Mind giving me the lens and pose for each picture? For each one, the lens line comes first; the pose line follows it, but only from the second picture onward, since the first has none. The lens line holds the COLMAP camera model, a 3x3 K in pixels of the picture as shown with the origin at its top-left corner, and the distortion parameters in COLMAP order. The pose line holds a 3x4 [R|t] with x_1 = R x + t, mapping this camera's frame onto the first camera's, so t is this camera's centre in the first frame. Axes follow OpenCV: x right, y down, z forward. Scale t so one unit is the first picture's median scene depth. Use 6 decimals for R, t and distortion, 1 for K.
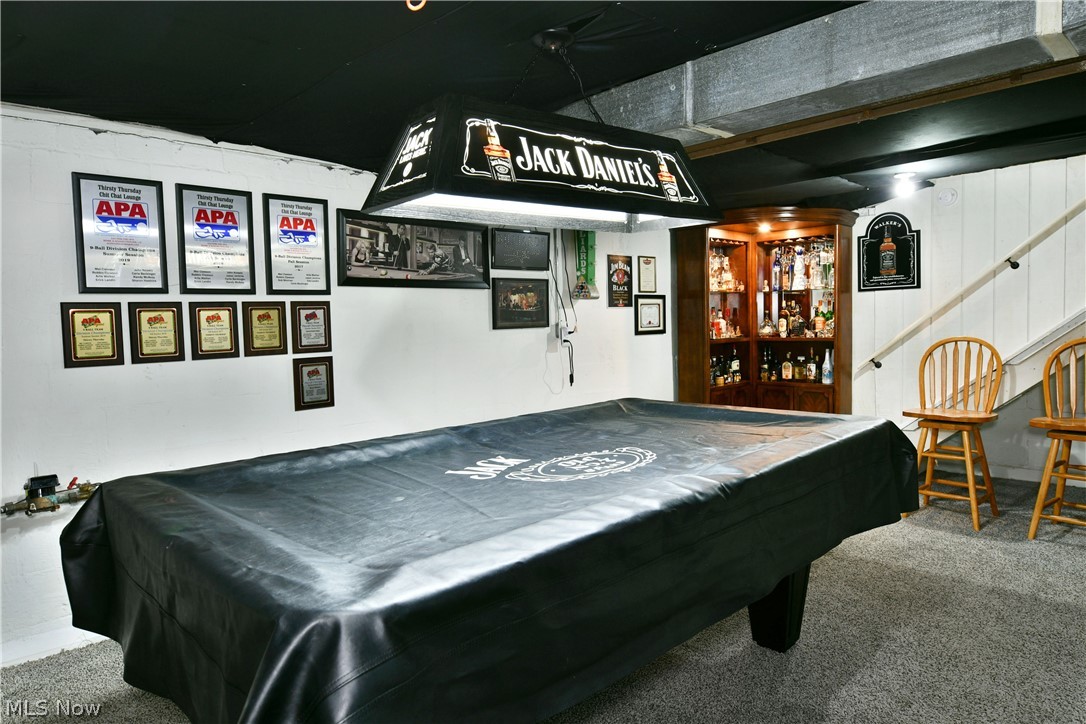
lens RADIAL K [[675.6, 0, 540.0], [0, 675.6, 376.3], [0, 0, 1]] dist [-0.001356, -0.002649]
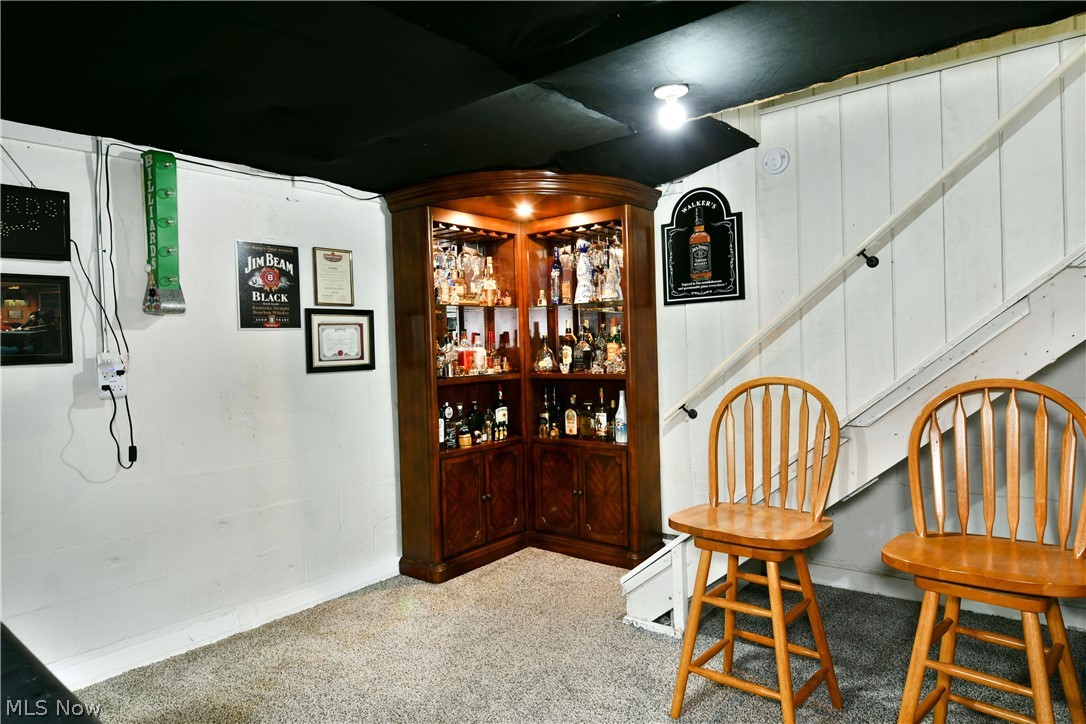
lens RADIAL K [[675.6, 0, 540.0], [0, 675.6, 376.3], [0, 0, 1]] dist [-0.001356, -0.002649]
pose [[0.994385, -0.009192, 0.105419, 0.279777], [0.013521, 0.999091, -0.040425, -0.029169], [-0.104951, 0.041623, 0.993606, 0.347850]]
